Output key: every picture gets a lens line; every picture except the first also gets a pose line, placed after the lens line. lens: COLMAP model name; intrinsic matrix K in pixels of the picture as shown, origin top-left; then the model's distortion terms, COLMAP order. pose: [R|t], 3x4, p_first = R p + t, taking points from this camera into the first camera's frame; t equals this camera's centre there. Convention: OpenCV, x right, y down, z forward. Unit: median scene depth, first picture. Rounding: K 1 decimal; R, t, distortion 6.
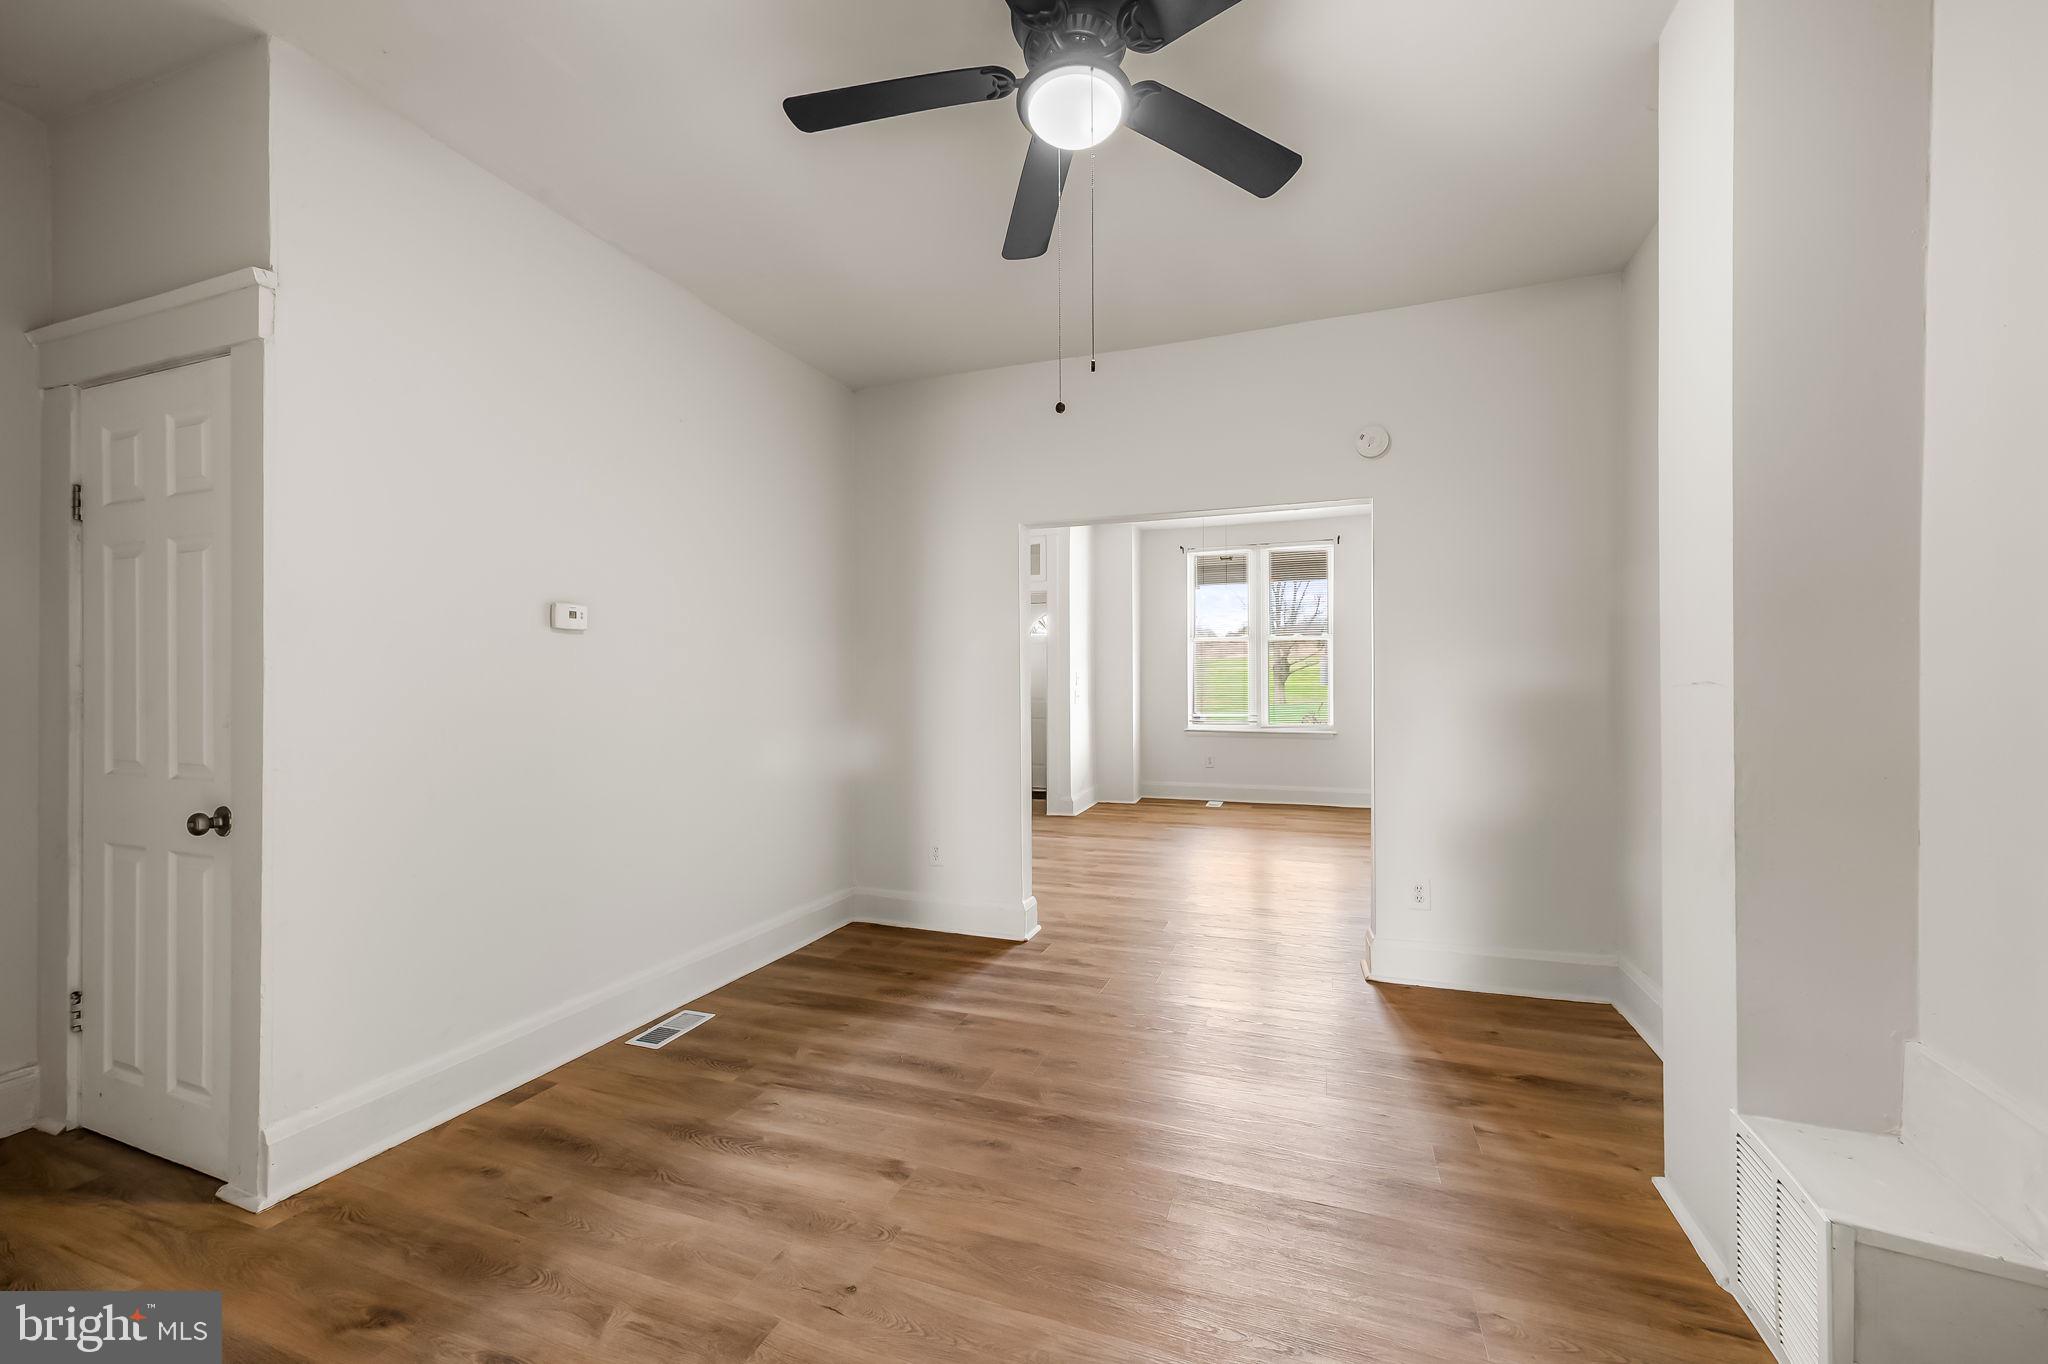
lens RADIAL K [[825.6, 0, 1040.0], [0, 825.6, 687.9], [0, 0, 1]] dist [0.006644, -0.001612]
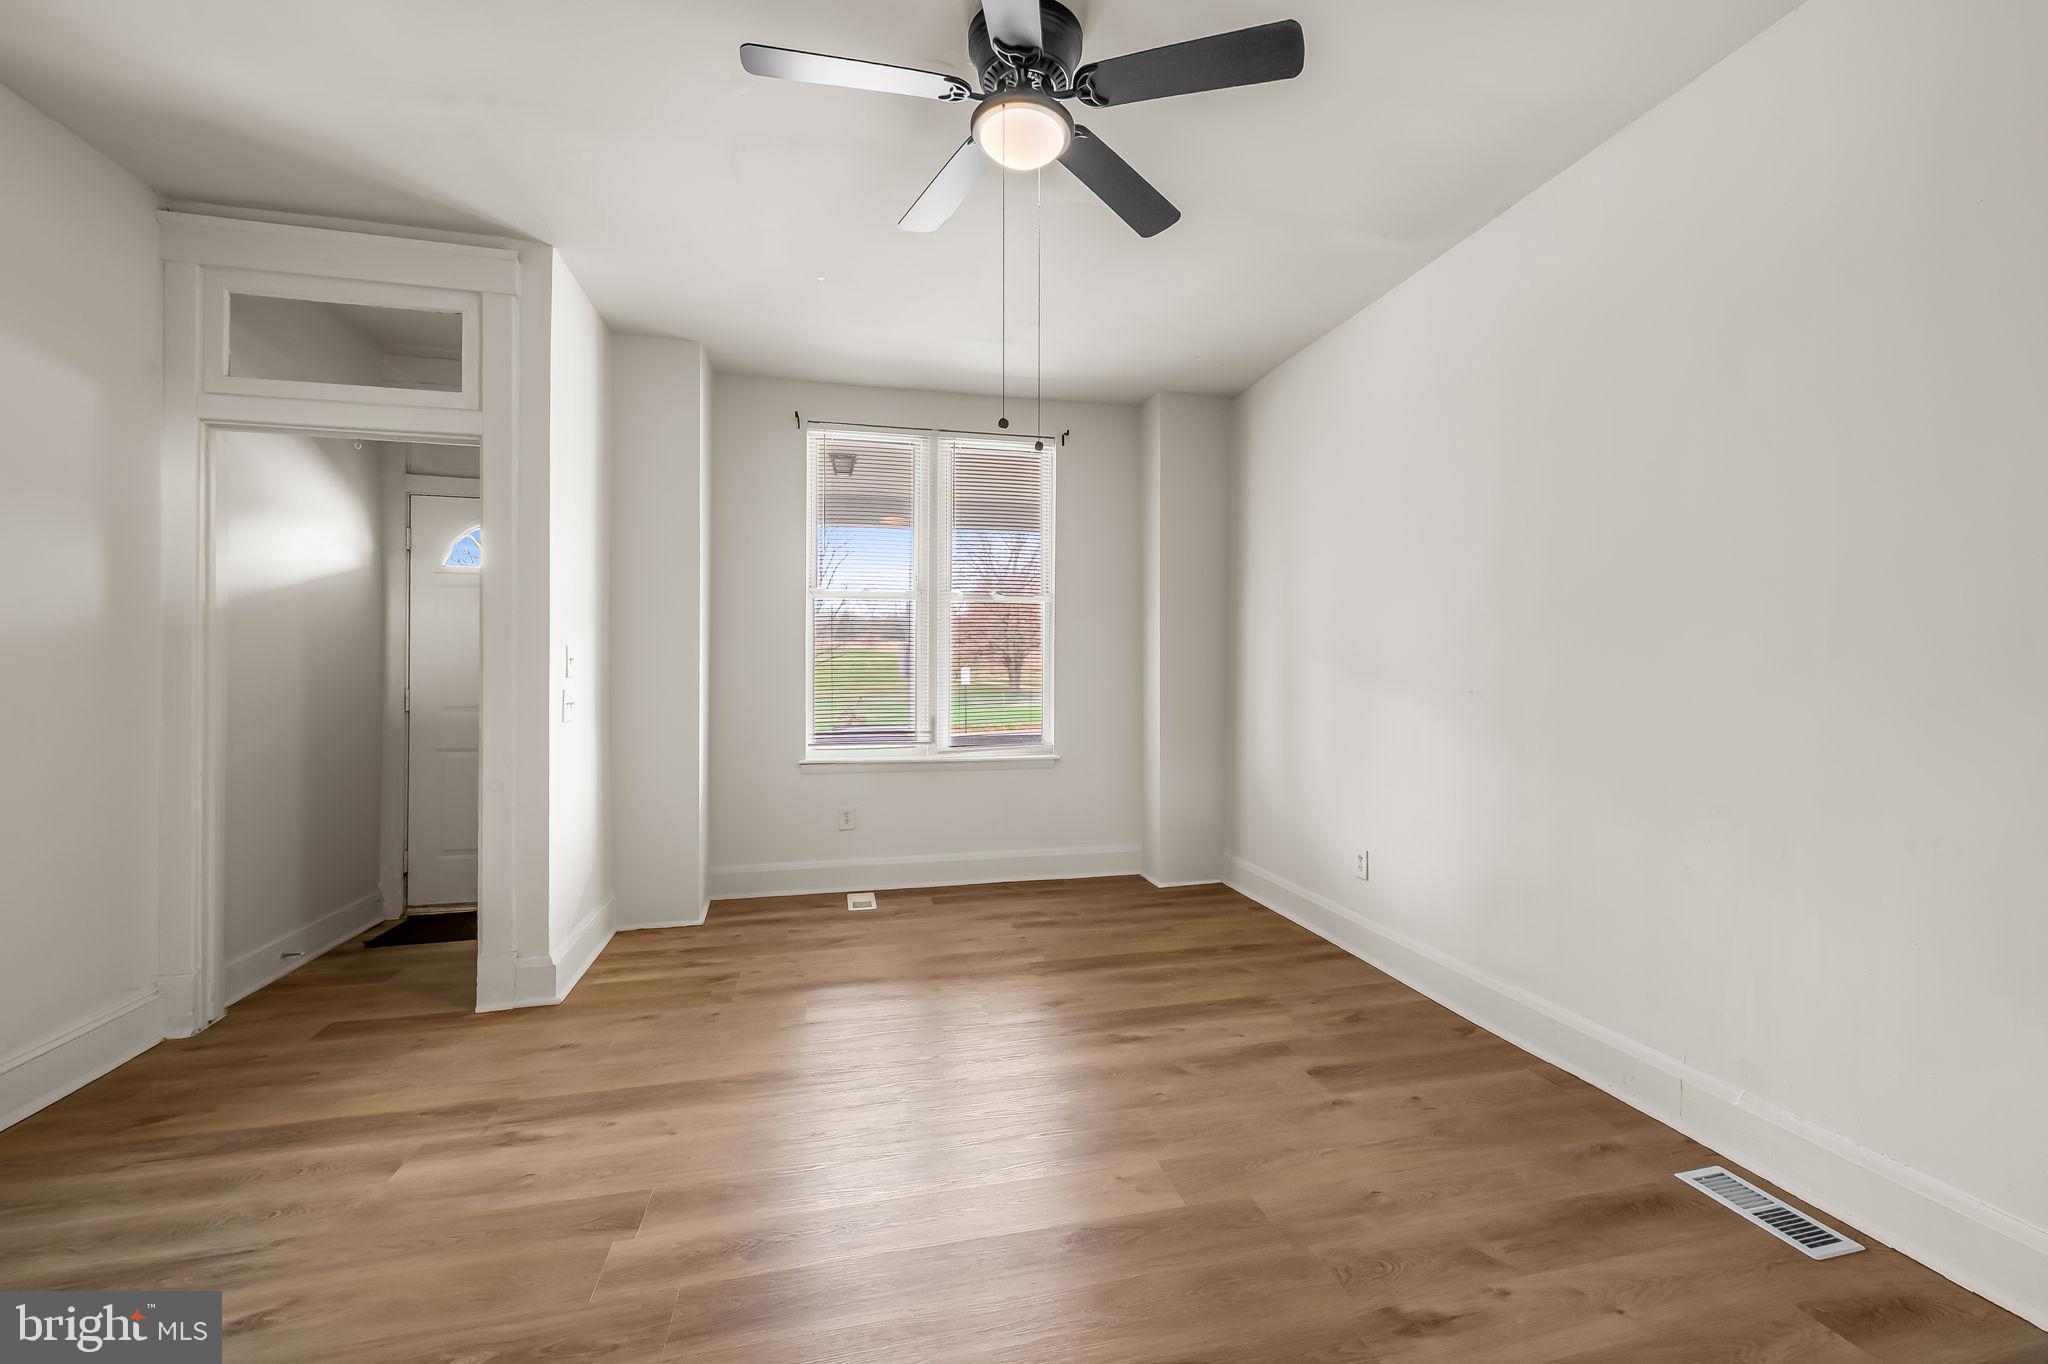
lens RADIAL K [[825.6, 0, 1052.9], [0, 825.6, 677.1], [0, 0, 1]] dist [0.006644, -0.001612]
pose [[0.833516, 0.001744, 0.552493, 0.055409], [0.000877, 0.999990, -0.004479, -0.003848], [-0.552495, 0.004218, 0.833506, 1.507613]]
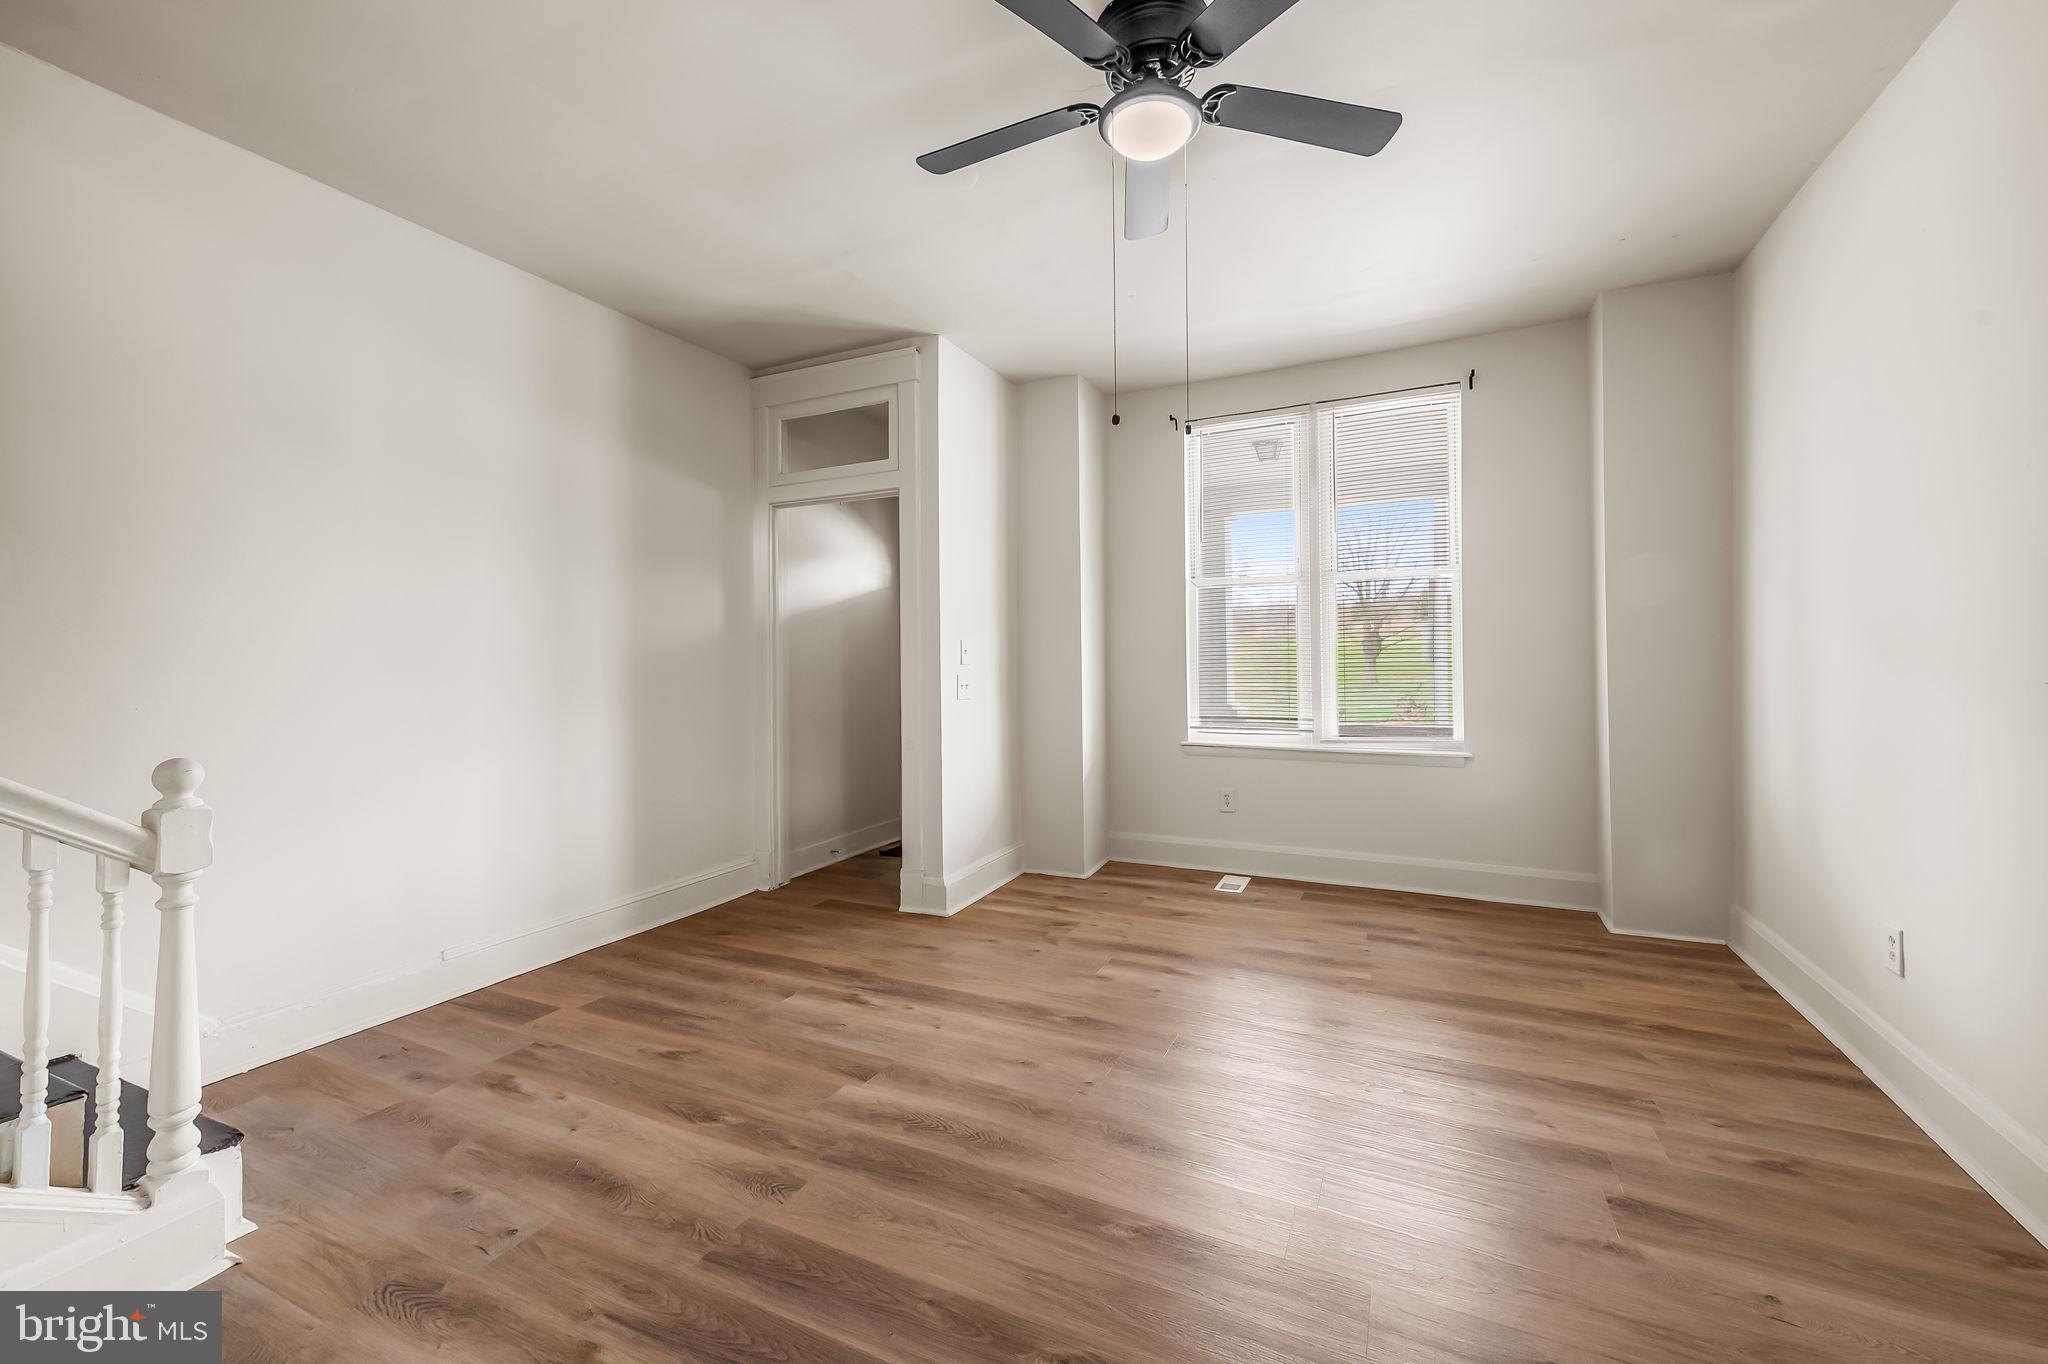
lens RADIAL K [[825.6, 0, 1031.8], [0, 825.6, 656.5], [0, 0, 1]] dist [0.006644, -0.001612]
pose [[0.994369, -0.004917, -0.105856, 0.428561], [0.003633, 0.999918, -0.012318, -0.004722], [0.105908, 0.011864, 0.994305, 1.384461]]
